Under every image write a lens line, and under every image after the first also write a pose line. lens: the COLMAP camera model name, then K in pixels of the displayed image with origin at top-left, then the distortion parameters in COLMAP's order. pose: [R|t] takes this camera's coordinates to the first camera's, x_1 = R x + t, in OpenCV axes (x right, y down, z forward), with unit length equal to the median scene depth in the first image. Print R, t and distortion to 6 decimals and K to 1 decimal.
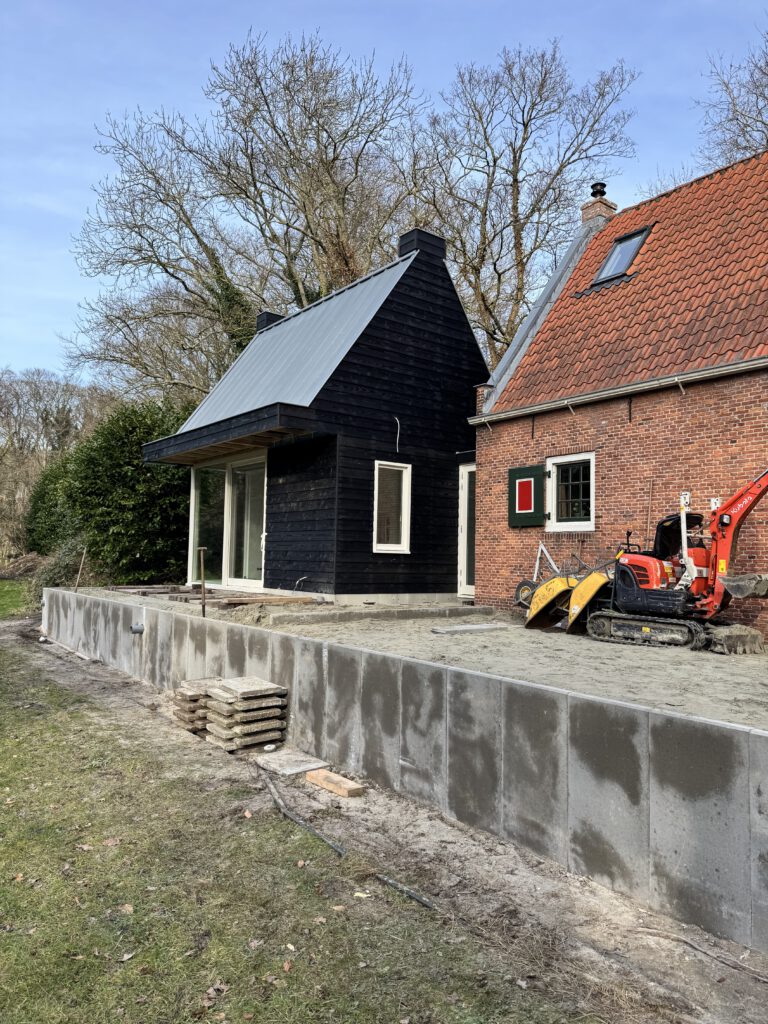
lens RADIAL K [[706.8, 0, 384.0], [0, 706.8, 512.0], [0, 0, 1]] dist [0.196806, -0.370141]
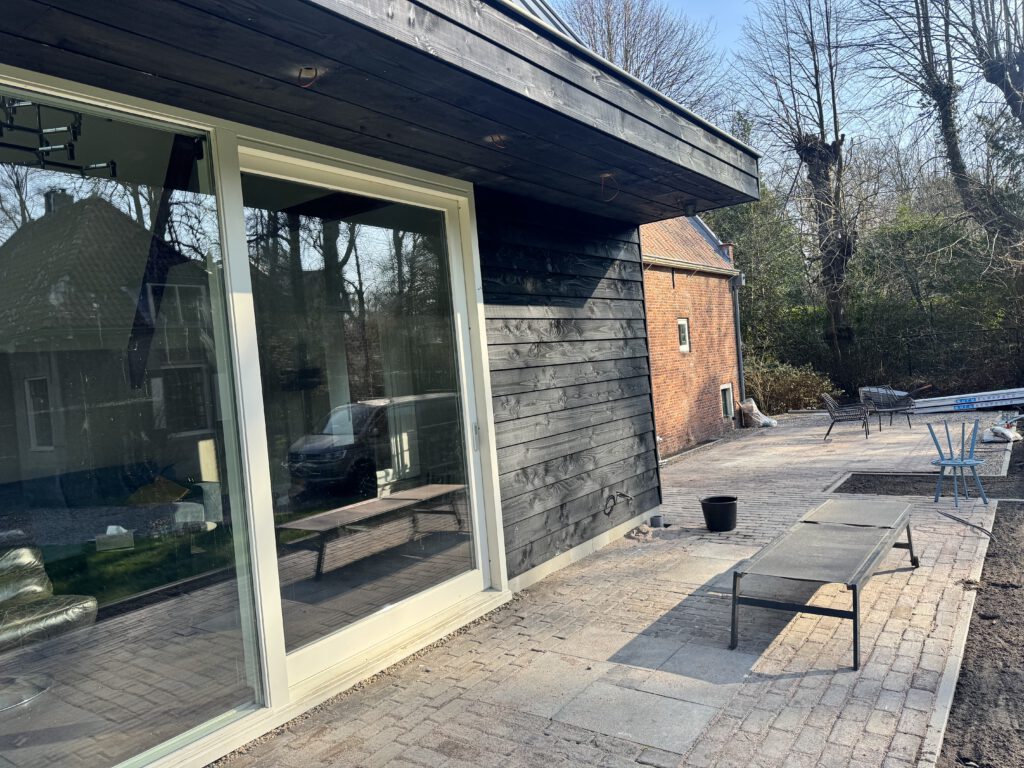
lens RADIAL K [[706.8, 0, 512.0], [0, 706.8, 384.0], [0, 0, 1]] dist [0.196806, -0.370141]
pose [[-0.288517, -0.018886, 0.957289, -0.548588], [0.021479, 0.999426, 0.026190, -0.000202], [-0.957234, 0.028118, -0.287945, 1.188382]]
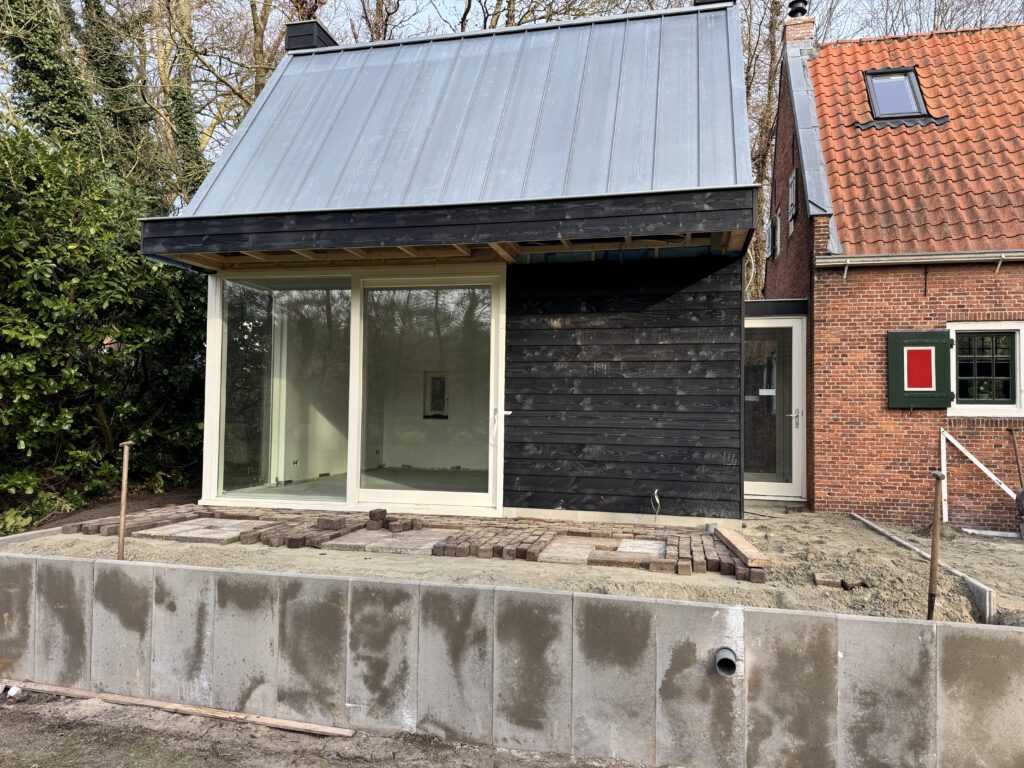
lens RADIAL K [[716.0, 0, 520.5], [0, 716.0, 383.7], [0, 0, 1]] dist [0.044205, -0.054968]
pose [[0.773663, 0.017436, 0.633358, -0.566559], [-0.039003, 0.999036, 0.020140, -0.005064], [-0.632396, -0.040284, 0.773597, 0.599756]]
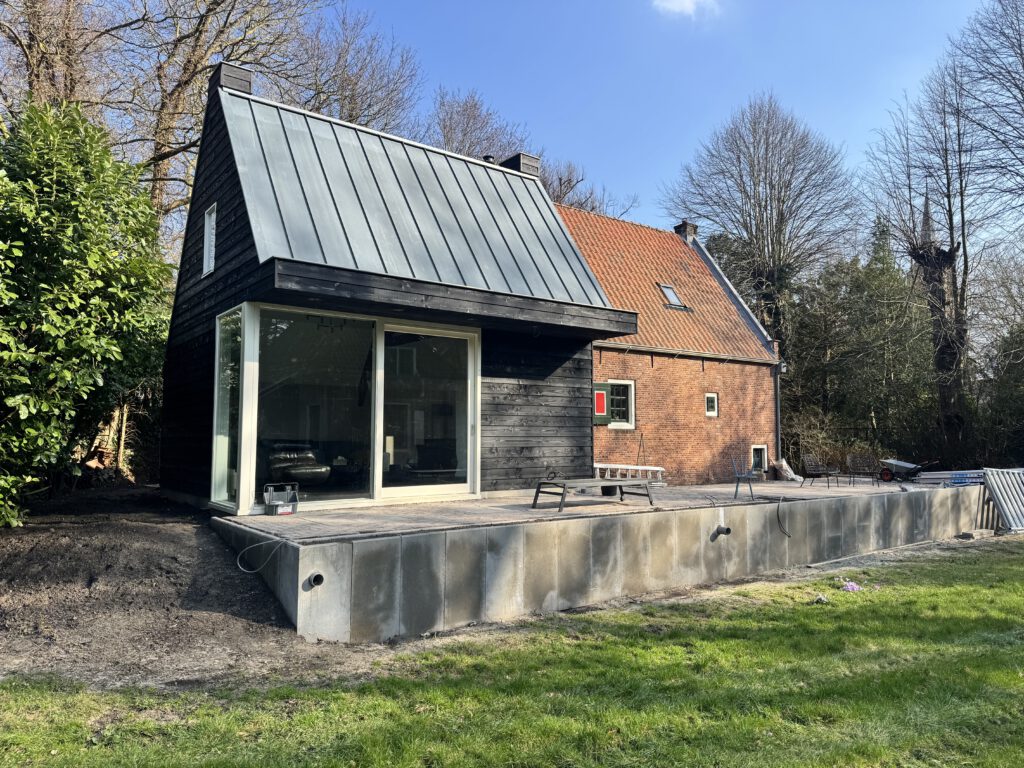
lens RADIAL K [[706.8, 0, 512.0], [0, 706.8, 384.0], [0, 0, 1]] dist [0.196806, -0.370141]
pose [[0.011451, 0.053964, 0.998477, -1.101621], [-0.062834, 0.996608, -0.053142, 0.023171], [-0.997958, -0.062130, 0.014803, 1.038176]]
